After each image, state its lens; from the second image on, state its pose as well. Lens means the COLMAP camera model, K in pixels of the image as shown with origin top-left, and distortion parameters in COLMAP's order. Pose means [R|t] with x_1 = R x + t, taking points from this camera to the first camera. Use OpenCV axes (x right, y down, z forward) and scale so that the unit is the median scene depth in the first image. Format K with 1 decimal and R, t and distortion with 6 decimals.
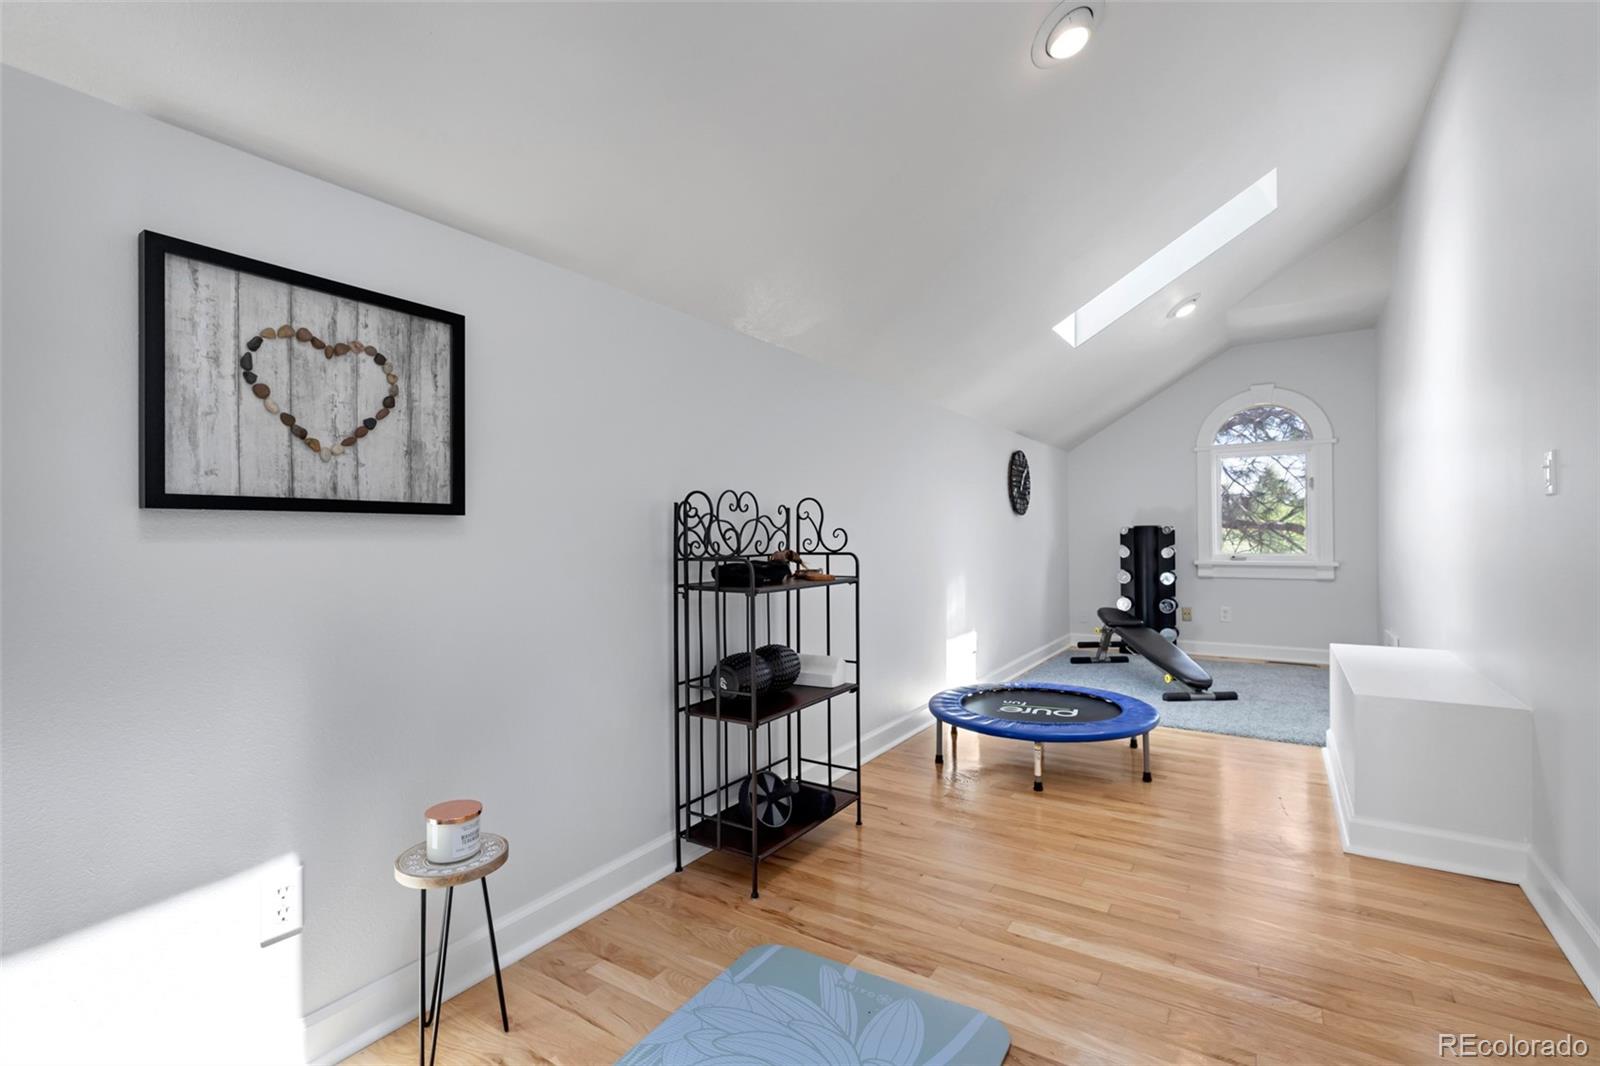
lens RADIAL K [[727.5, 0, 791.5], [0, 727.5, 534.4], [0, 0, 1]] dist [-0.001912, -0.000218]
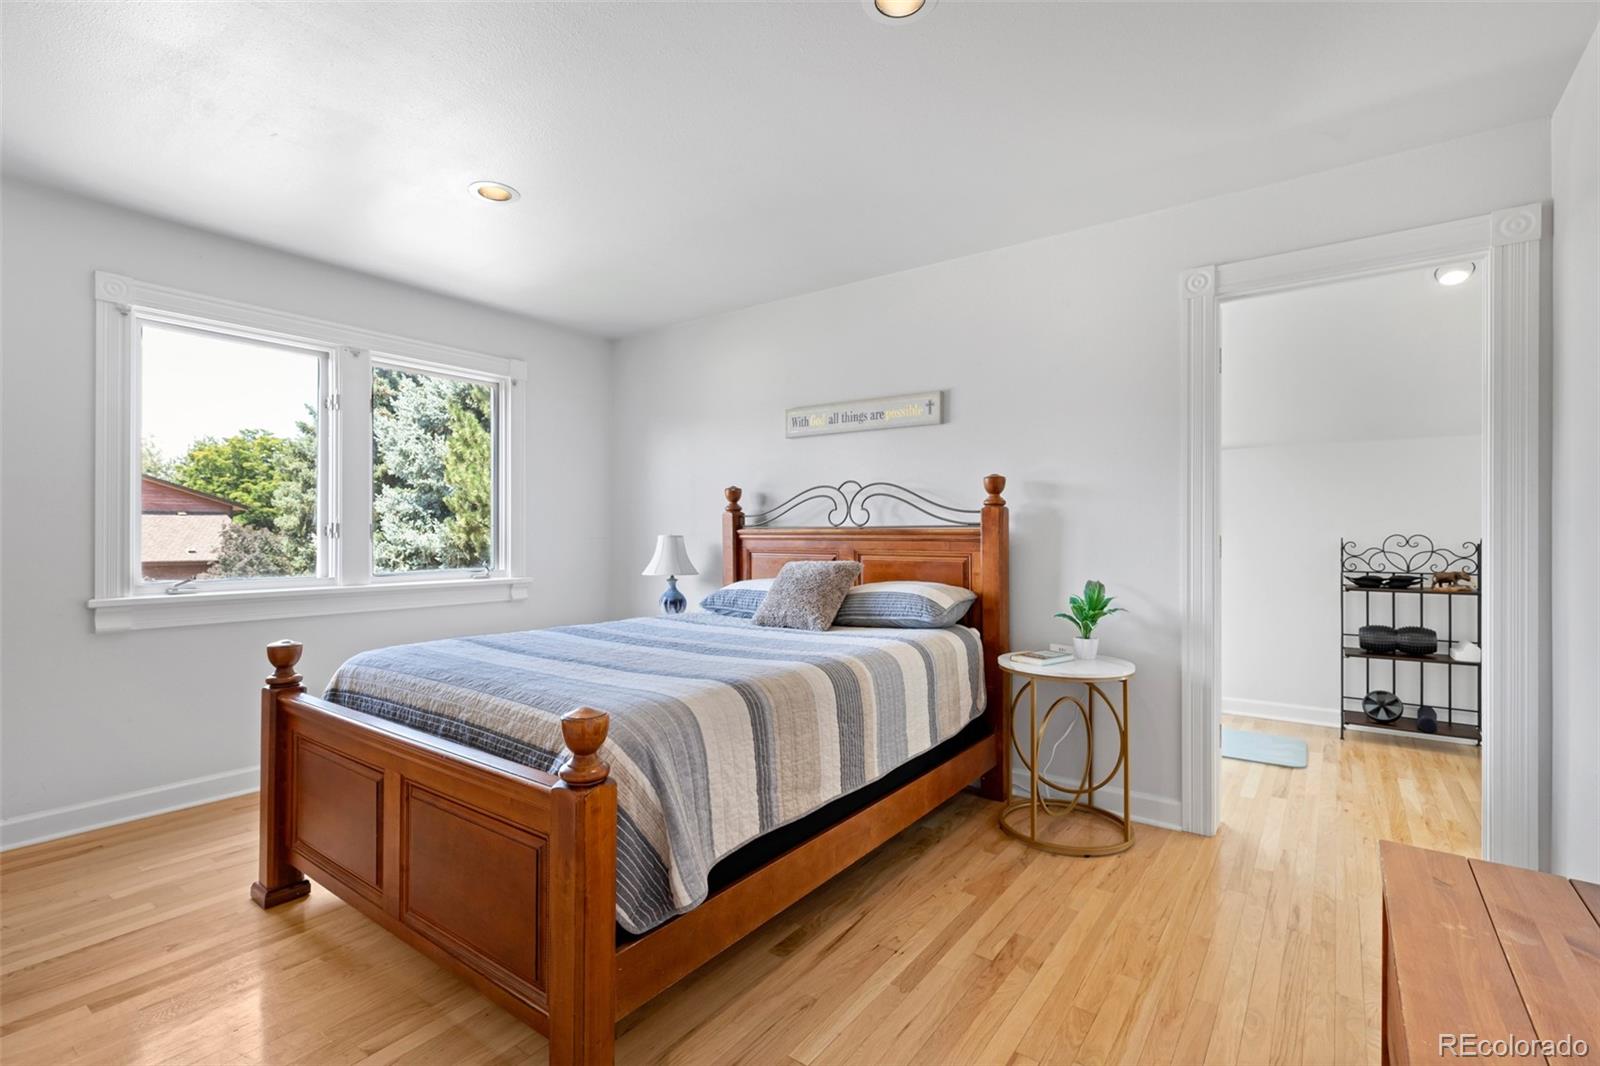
lens RADIAL K [[727.5, 0, 791.5], [0, 727.5, 534.4], [0, 0, 1]] dist [-0.001912, -0.000218]
pose [[-0.053466, 0.003866, -0.998562, 1.741781], [-0.000793, 0.999992, 0.003914, -0.068175], [0.998569, 0.001001, -0.053463, -0.354722]]
